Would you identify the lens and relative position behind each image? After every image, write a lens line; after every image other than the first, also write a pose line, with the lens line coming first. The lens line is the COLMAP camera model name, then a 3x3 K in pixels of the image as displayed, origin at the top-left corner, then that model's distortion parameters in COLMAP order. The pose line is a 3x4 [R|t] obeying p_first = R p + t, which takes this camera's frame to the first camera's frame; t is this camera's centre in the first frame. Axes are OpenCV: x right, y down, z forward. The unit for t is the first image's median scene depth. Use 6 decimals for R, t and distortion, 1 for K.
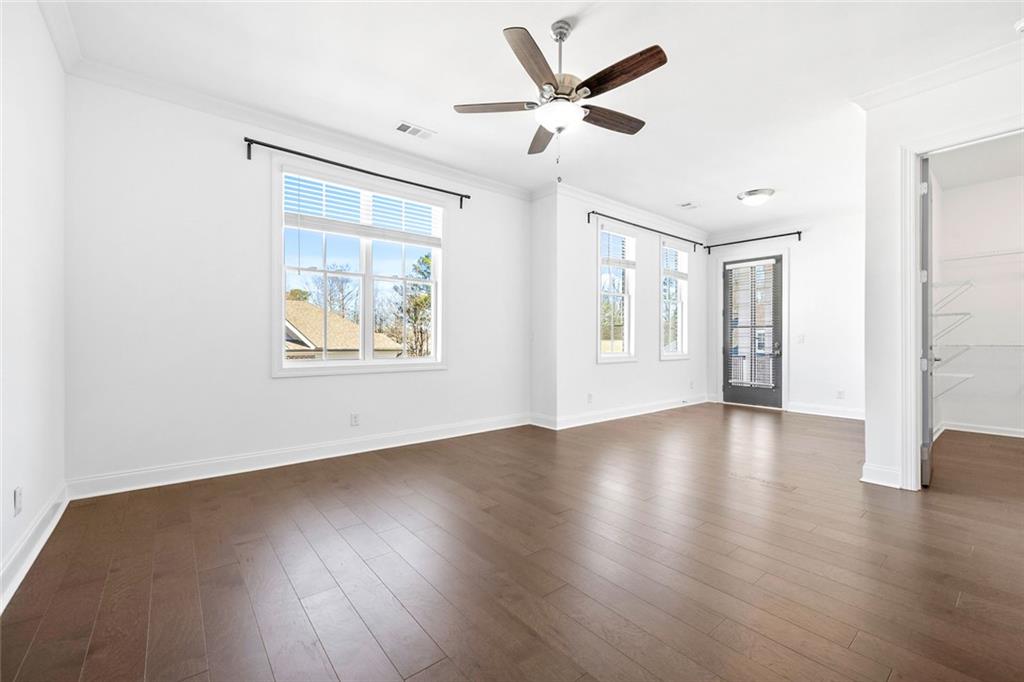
lens RADIAL K [[424.8, 0, 514.6], [0, 424.8, 339.7], [0, 0, 1]] dist [-0.000730, 0.000493]
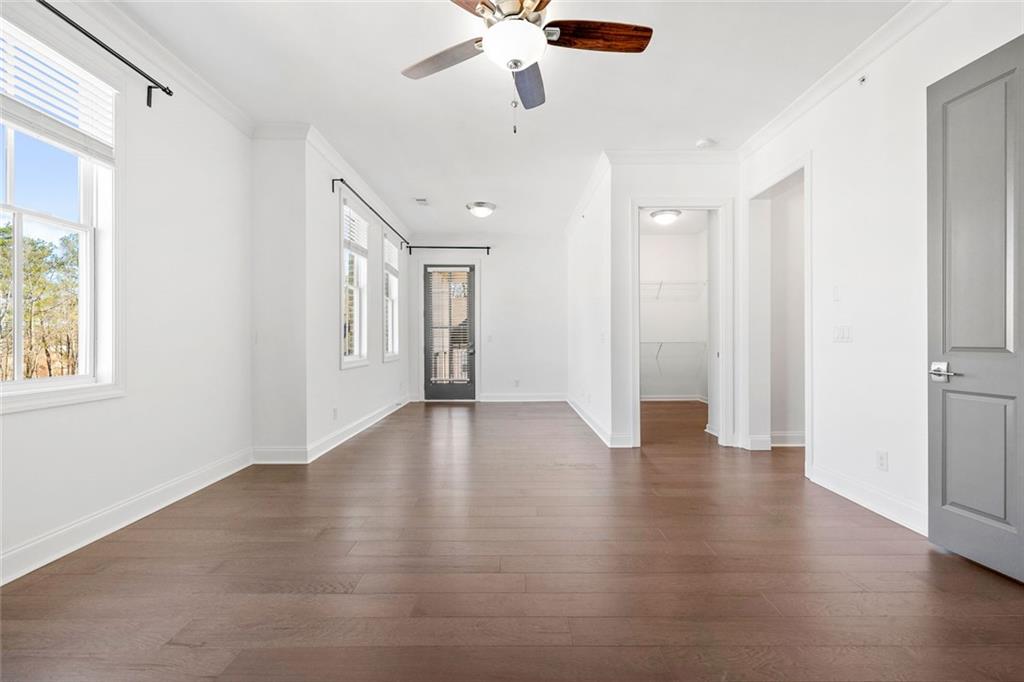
lens RADIAL K [[424.8, 0, 512.1], [0, 424.8, 341.2], [0, 0, 1]] dist [-0.000730, 0.000493]
pose [[0.632159, -0.004495, 0.774826, -0.231753], [0.001178, 0.999988, 0.004840, -0.000930], [-0.774838, -0.002147, 0.632157, 0.247903]]
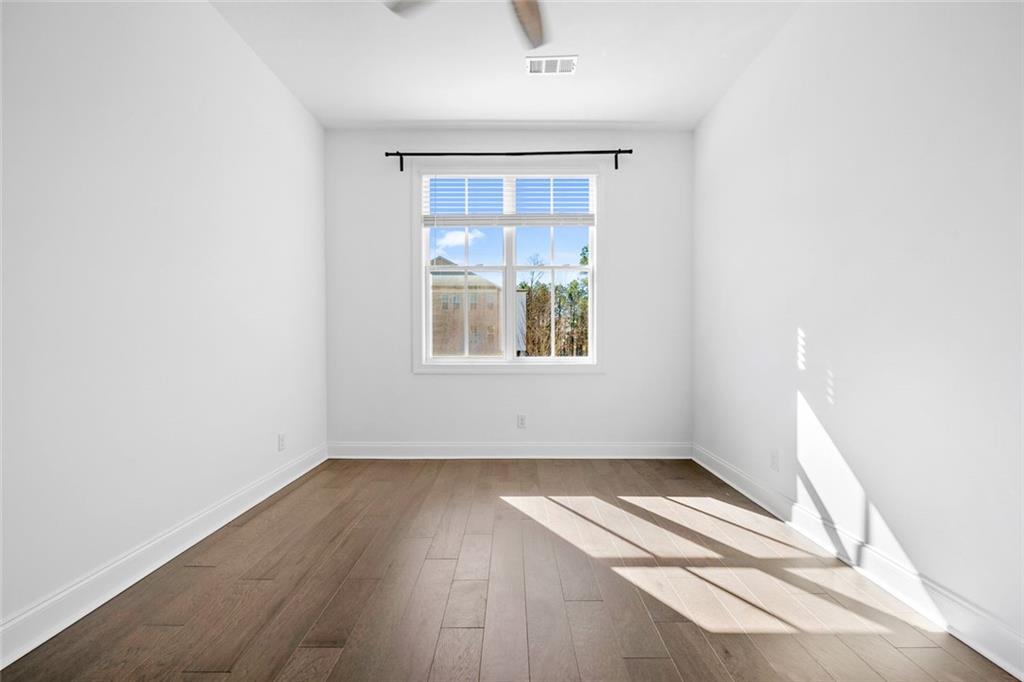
lens RADIAL K [[453.0, 0, 518.4], [0, 453.0, 340.6], [0, 0, 1]] dist [0.000357, 0.000253]
pose [[0.770660, 0.001320, -0.637245, 0.242387], [0.007838, 0.999903, 0.011550, -0.002841], [0.637198, -0.013896, 0.770575, 0.210678]]
